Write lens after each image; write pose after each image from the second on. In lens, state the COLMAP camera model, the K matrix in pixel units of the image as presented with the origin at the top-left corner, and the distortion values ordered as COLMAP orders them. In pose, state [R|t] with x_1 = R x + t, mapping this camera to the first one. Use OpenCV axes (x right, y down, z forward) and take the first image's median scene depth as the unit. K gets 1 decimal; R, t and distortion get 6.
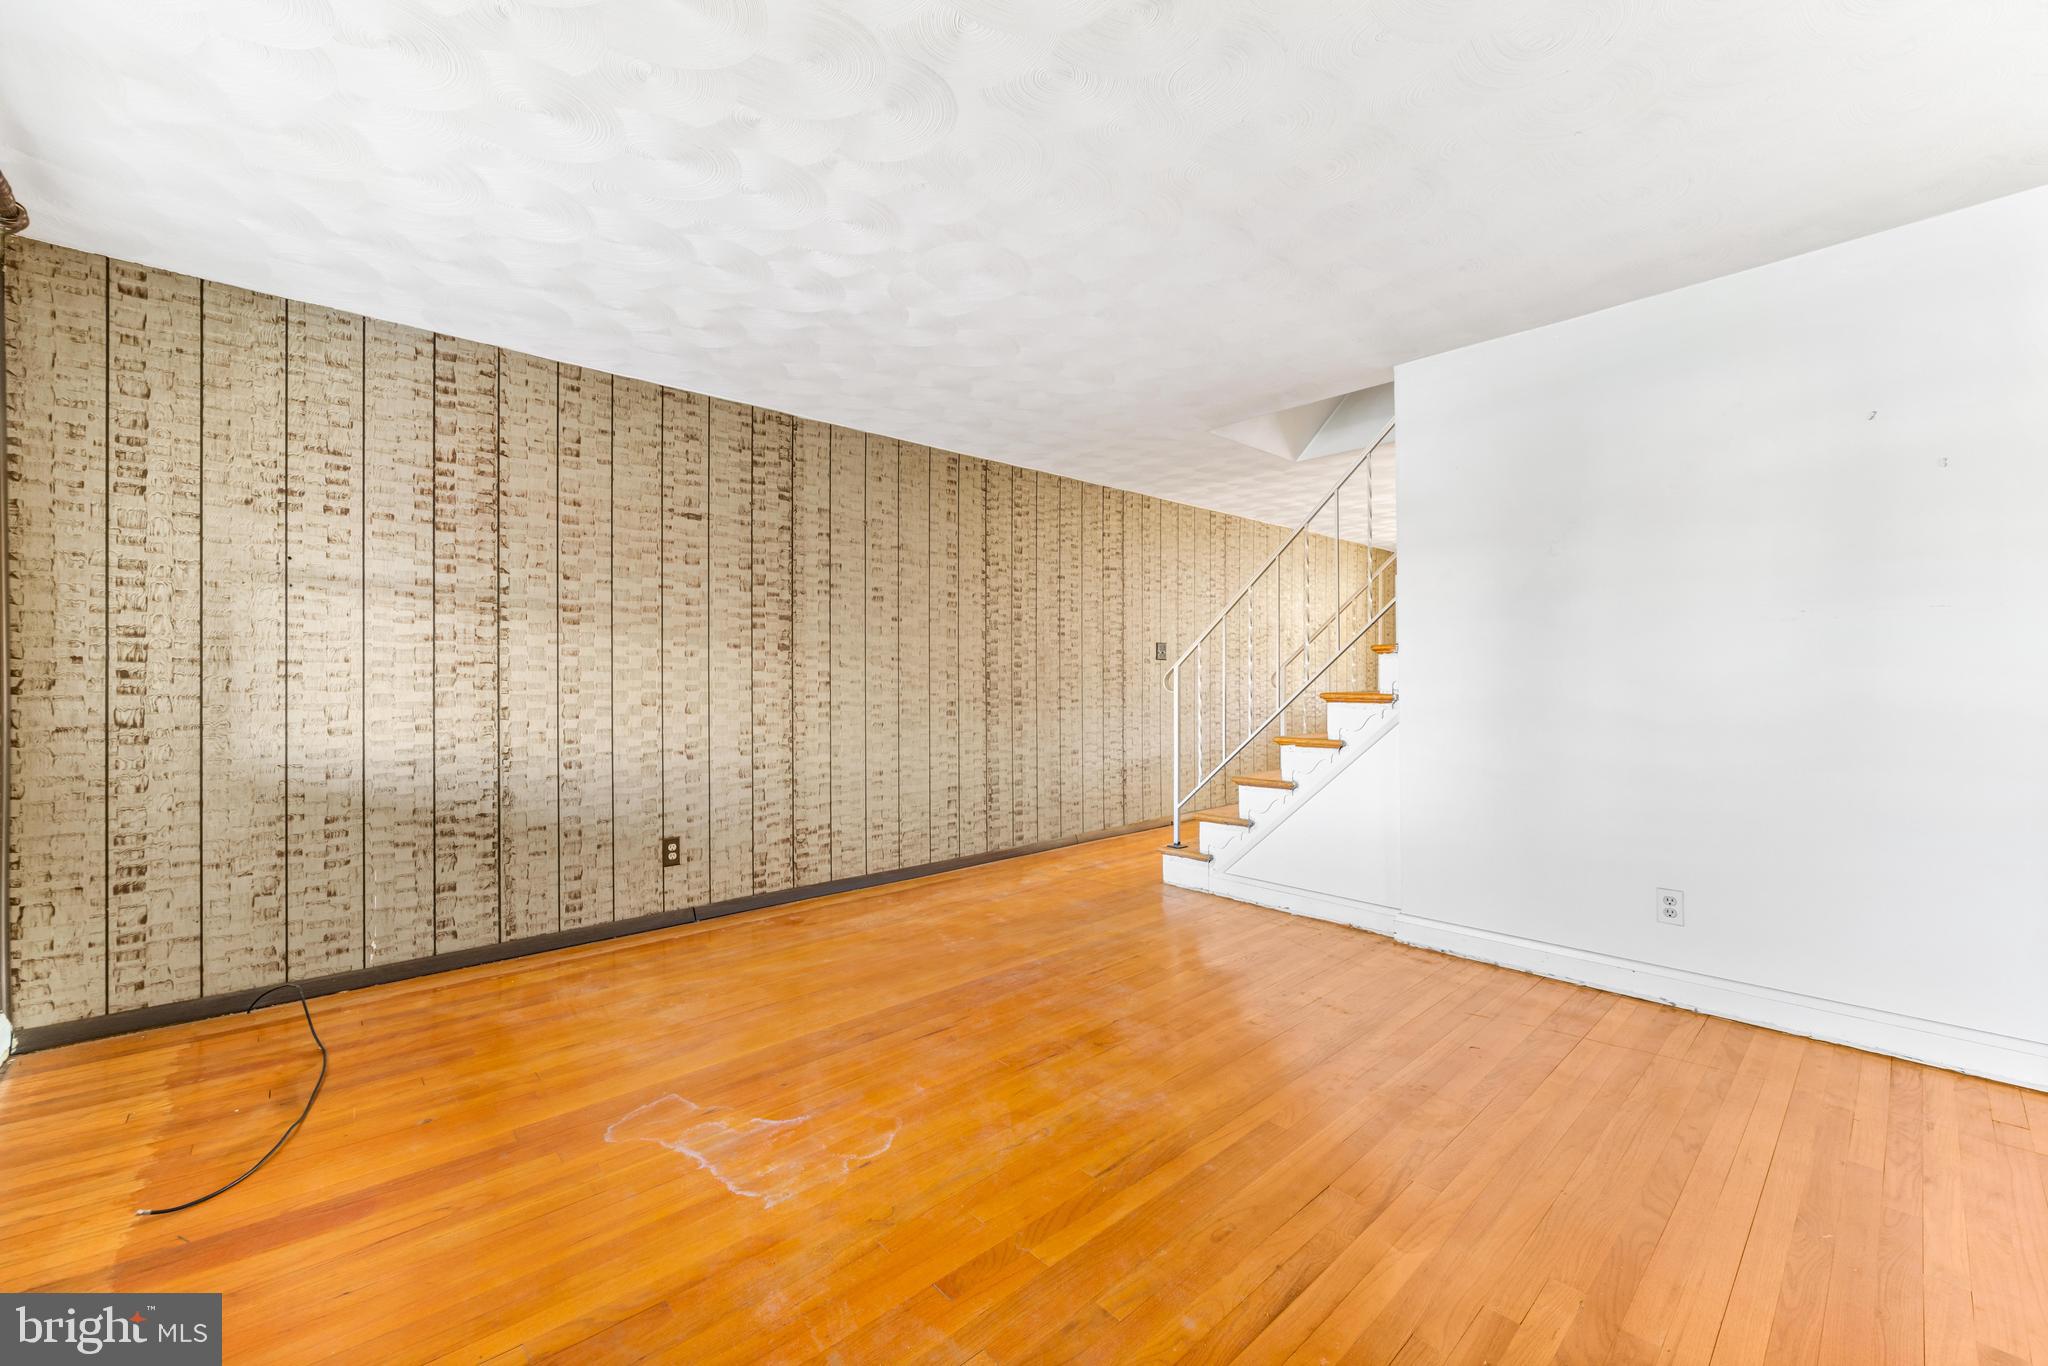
lens RADIAL K [[810.9, 0, 1019.9], [0, 810.9, 677.3], [0, 0, 1]] dist [-0.008493, -0.000045]
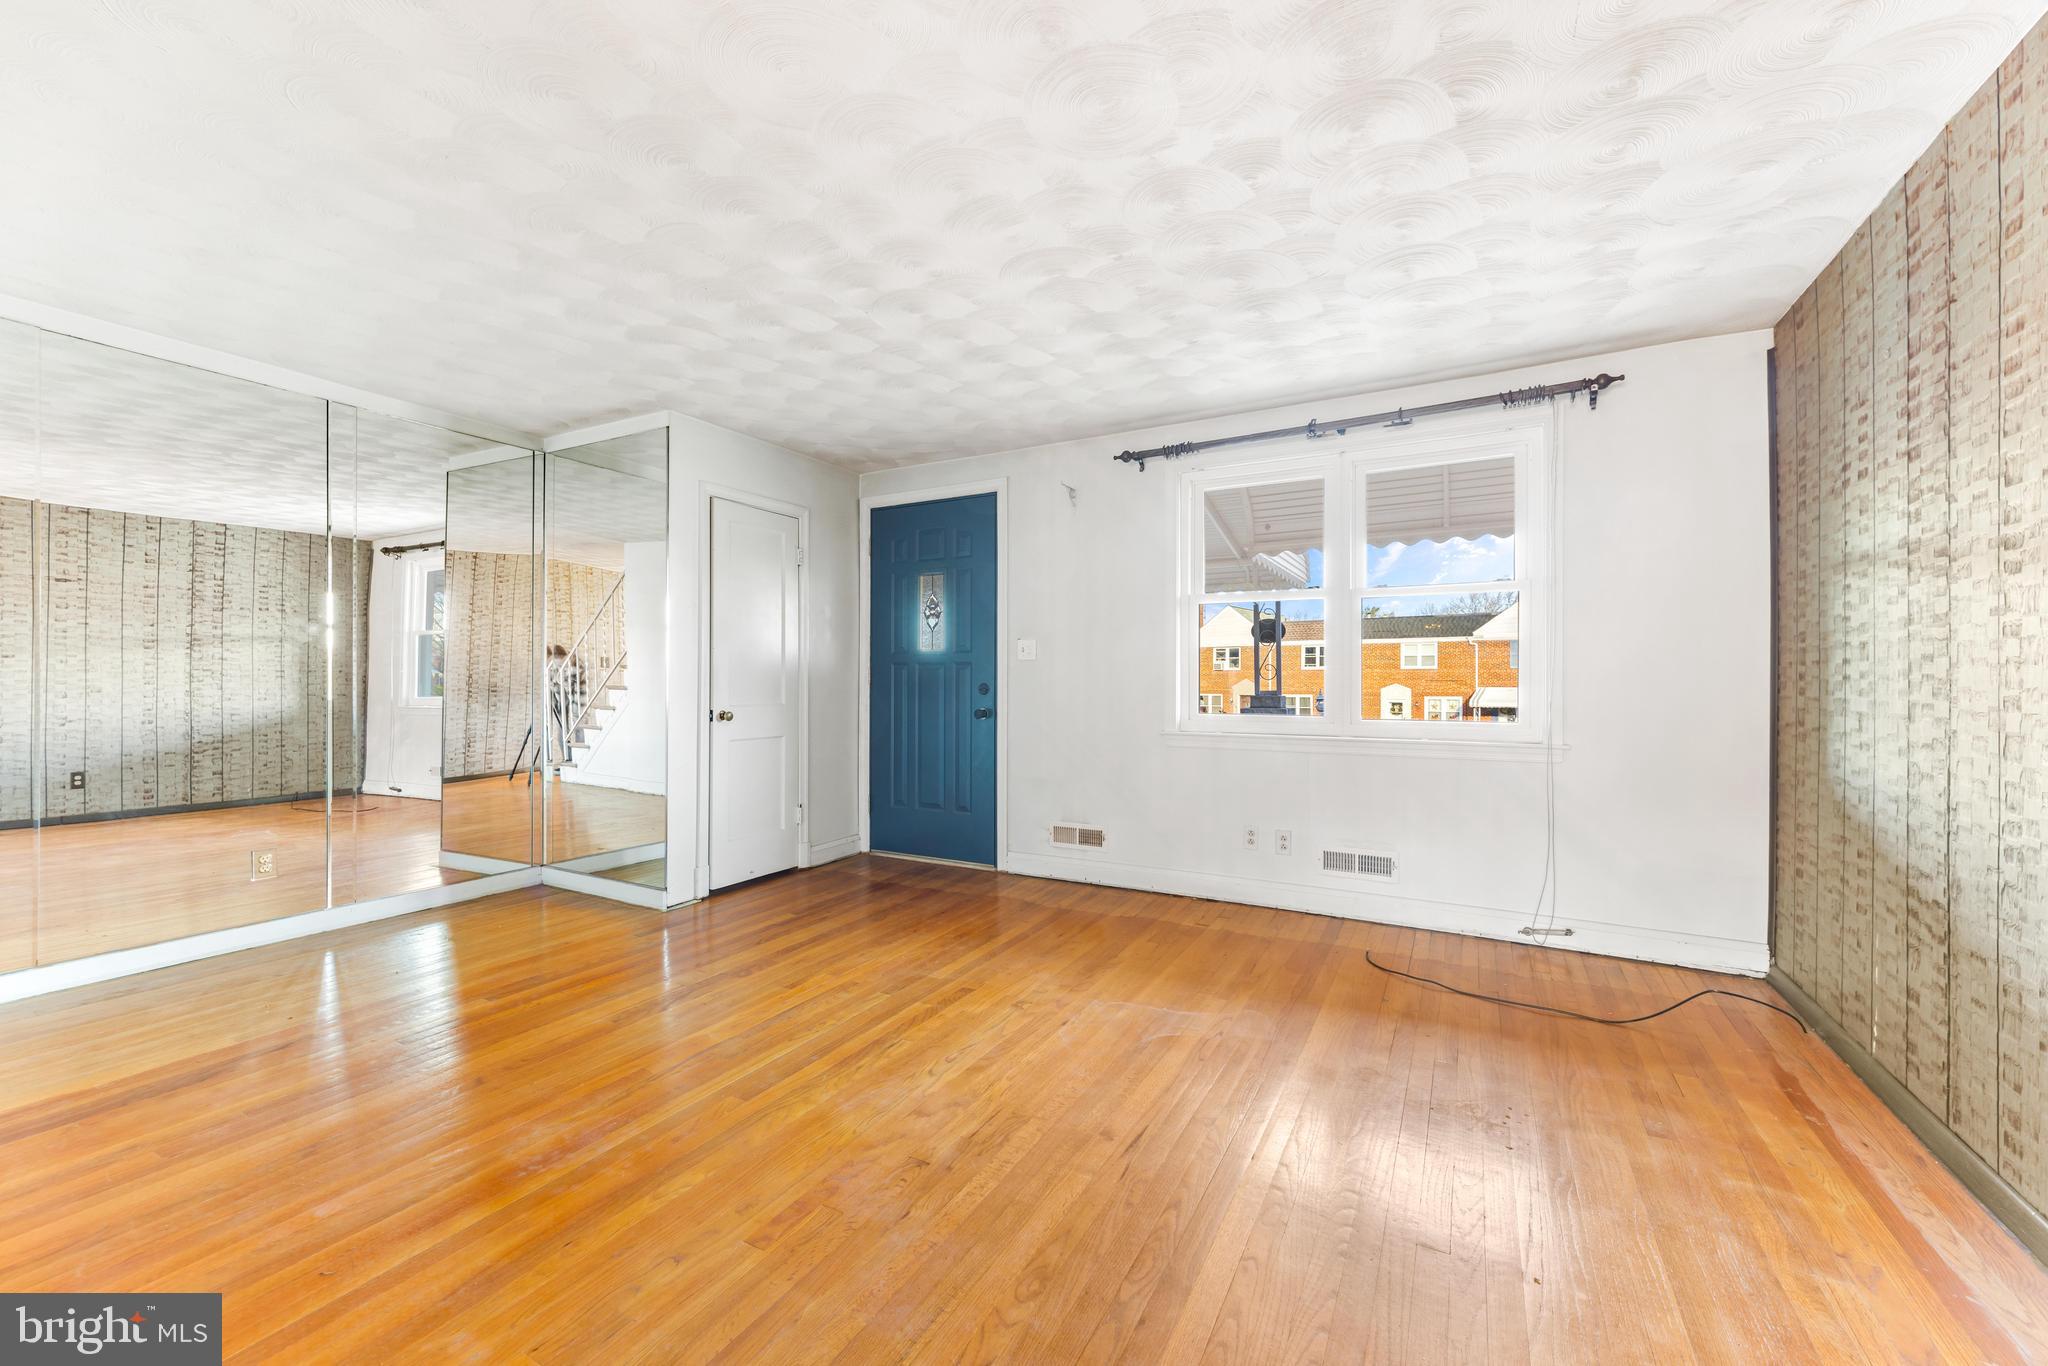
lens RADIAL K [[810.9, 0, 1011.5], [0, 810.9, 678.0], [0, 0, 1]] dist [-0.008493, -0.000045]
pose [[-0.950545, 0.001023, -0.310587, 0.200896], [0.001580, 0.999998, -0.001541, -0.000606], [0.310584, -0.001955, -0.950544, 1.393904]]
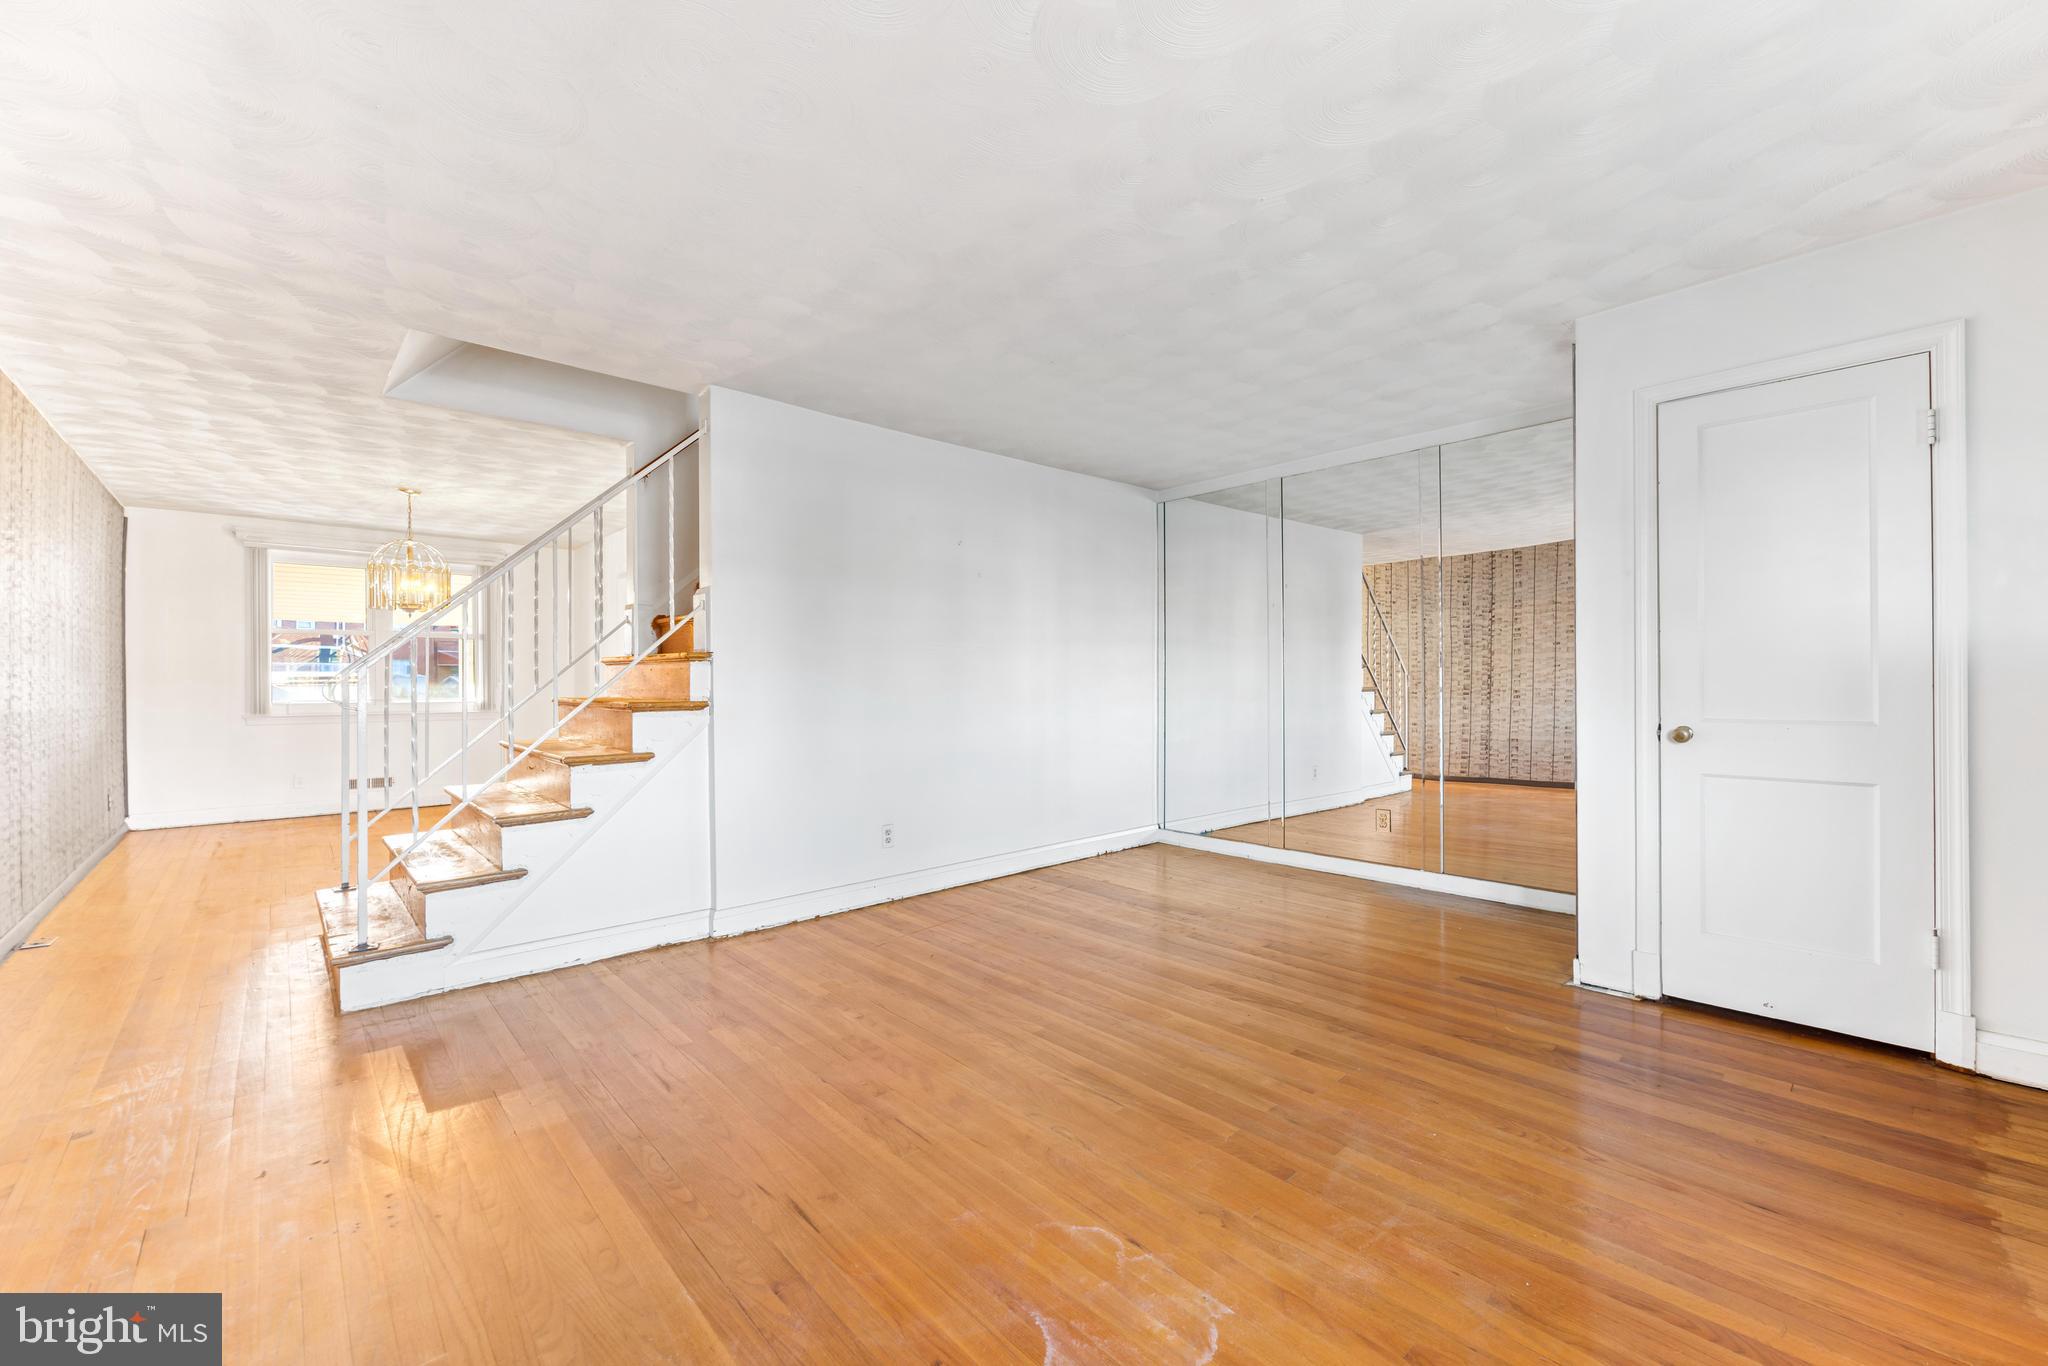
lens RADIAL K [[810.9, 0, 1018.2], [0, 810.9, 682.5], [0, 0, 1]] dist [-0.008493, -0.000045]
pose [[0.000569, 0.002286, 0.999997, -0.637507], [0.005328, 0.999983, -0.002289, 0.001107], [-0.999986, 0.005330, 0.000557, 0.672670]]
